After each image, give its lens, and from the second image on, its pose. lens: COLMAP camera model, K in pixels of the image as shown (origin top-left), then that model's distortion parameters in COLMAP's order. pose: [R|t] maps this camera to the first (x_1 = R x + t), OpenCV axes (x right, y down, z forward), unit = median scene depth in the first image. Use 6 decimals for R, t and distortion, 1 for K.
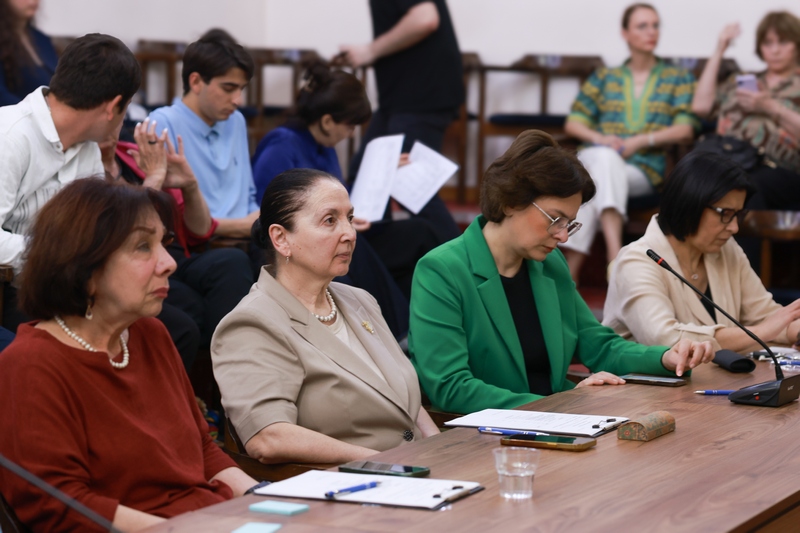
lens RADIAL K [[1409.0, 0, 400.0], [0, 1409.0, 266.5], [0, 0, 1]] dist [0.478561, 0.020491]
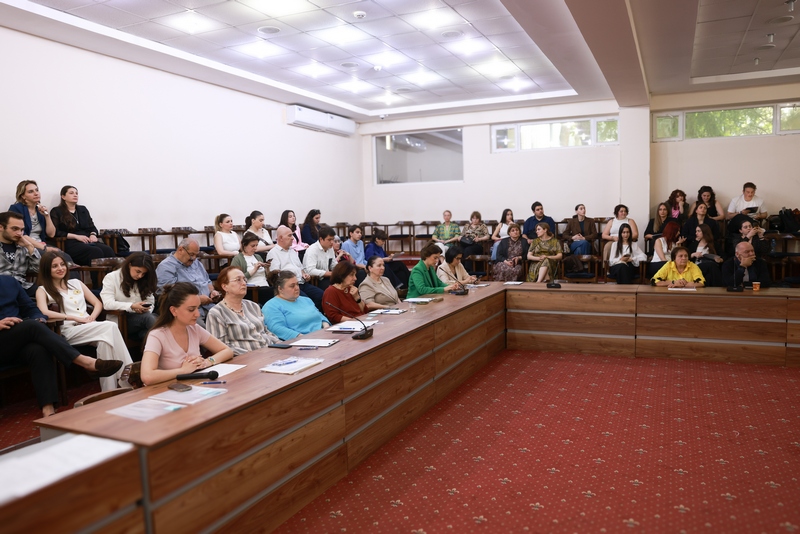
lens RADIAL K [[608.6, 0, 400.0], [0, 608.6, 267.0], [0, 0, 1]] dist [-0.001245, -0.001935]
pose [[0.998419, -0.044627, -0.034178, 0.093942], [0.045181, 0.998857, 0.015612, -0.048806], [0.033442, -0.017131, 0.999294, -1.149901]]
